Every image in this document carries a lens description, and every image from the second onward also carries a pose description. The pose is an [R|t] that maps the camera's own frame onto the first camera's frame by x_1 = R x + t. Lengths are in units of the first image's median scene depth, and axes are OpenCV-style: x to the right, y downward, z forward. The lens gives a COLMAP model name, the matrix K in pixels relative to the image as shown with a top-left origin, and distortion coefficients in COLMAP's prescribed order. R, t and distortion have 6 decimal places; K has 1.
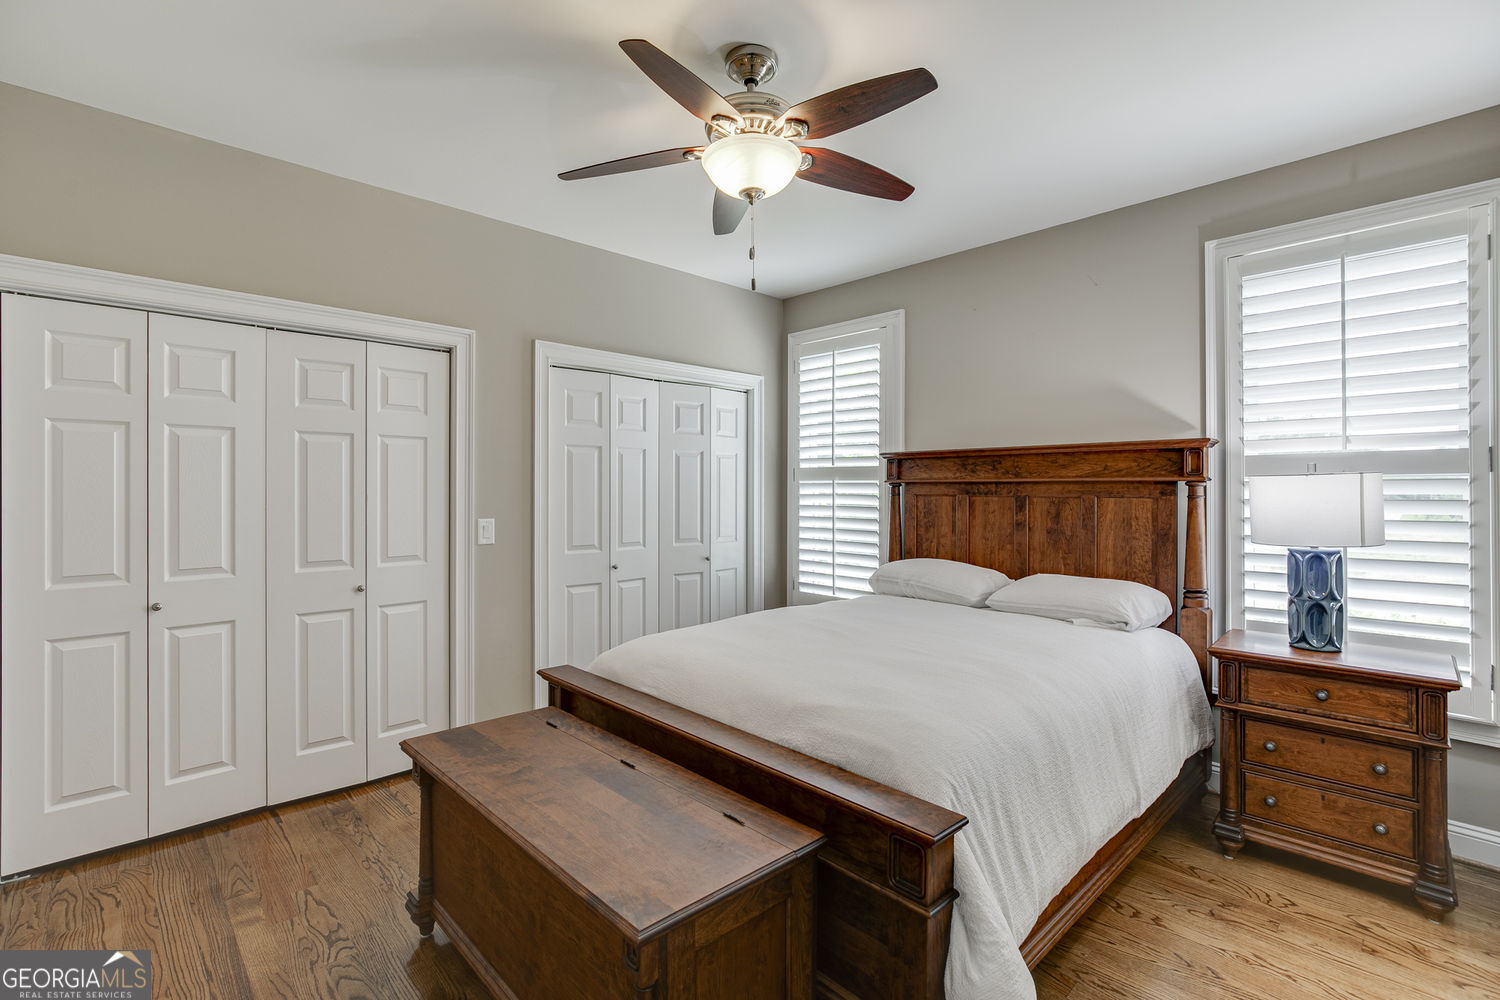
lens RADIAL K [[693.7, 0, 750.9], [0, 693.7, 492.0], [0, 0, 1]] dist [-0.006014, 0.002059]
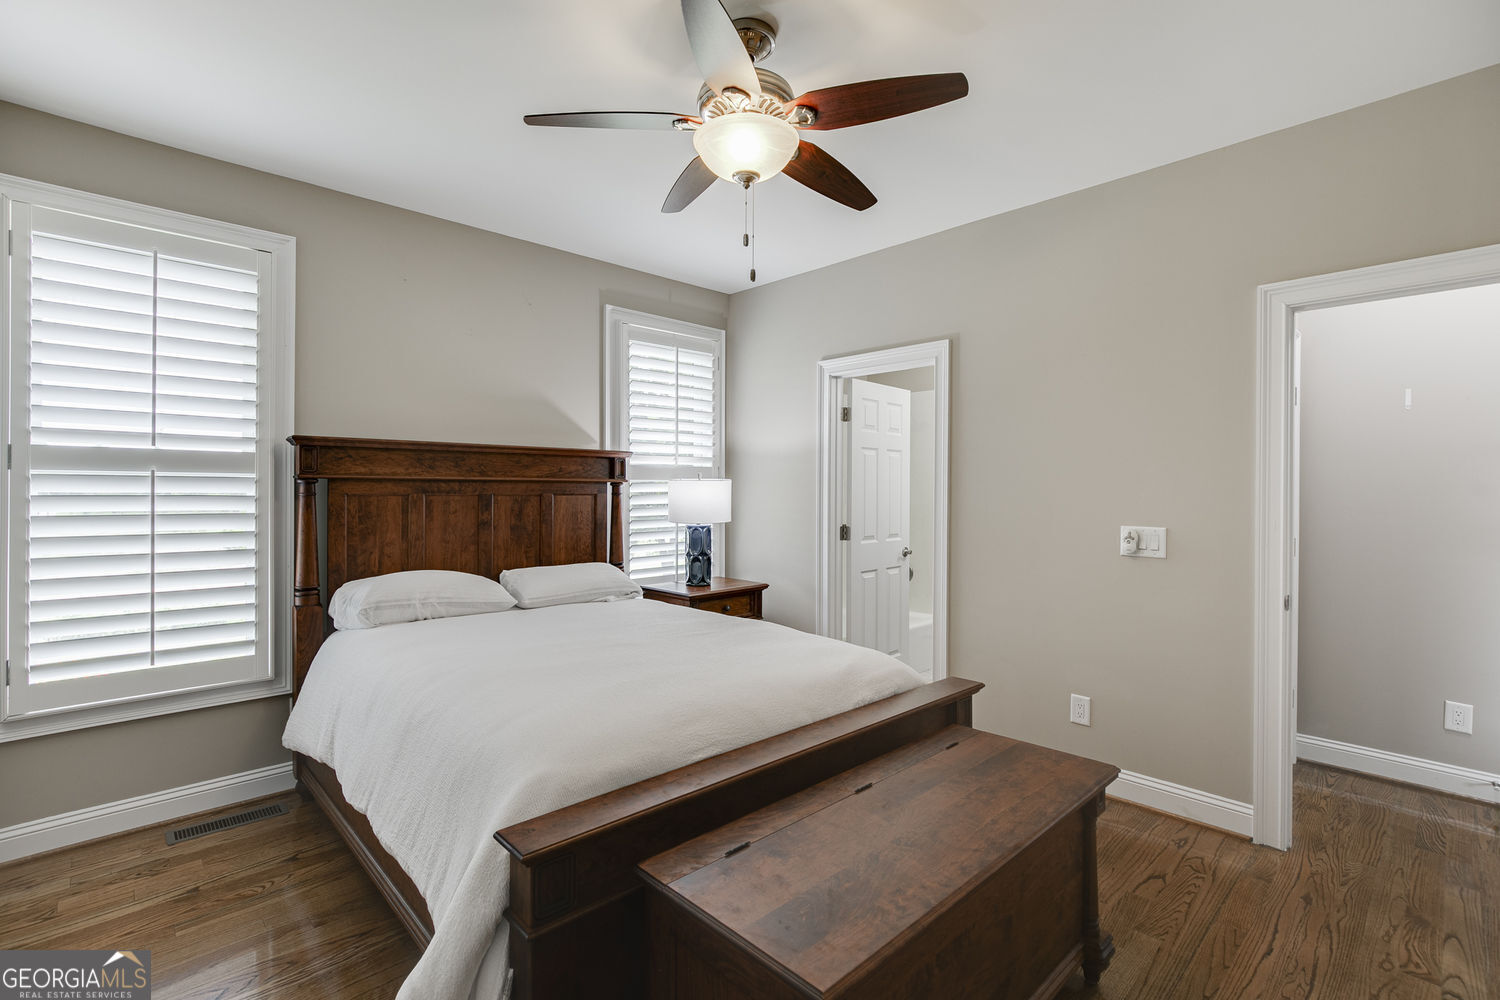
lens RADIAL K [[693.7, 0, 750.9], [0, 693.7, 490.2], [0, 0, 1]] dist [-0.006014, 0.002059]
pose [[-0.007094, -0.002221, 0.999972, -0.605528], [-0.000060, 0.999998, 0.002220, -0.002857], [-0.999975, -0.000044, -0.007094, 0.639057]]
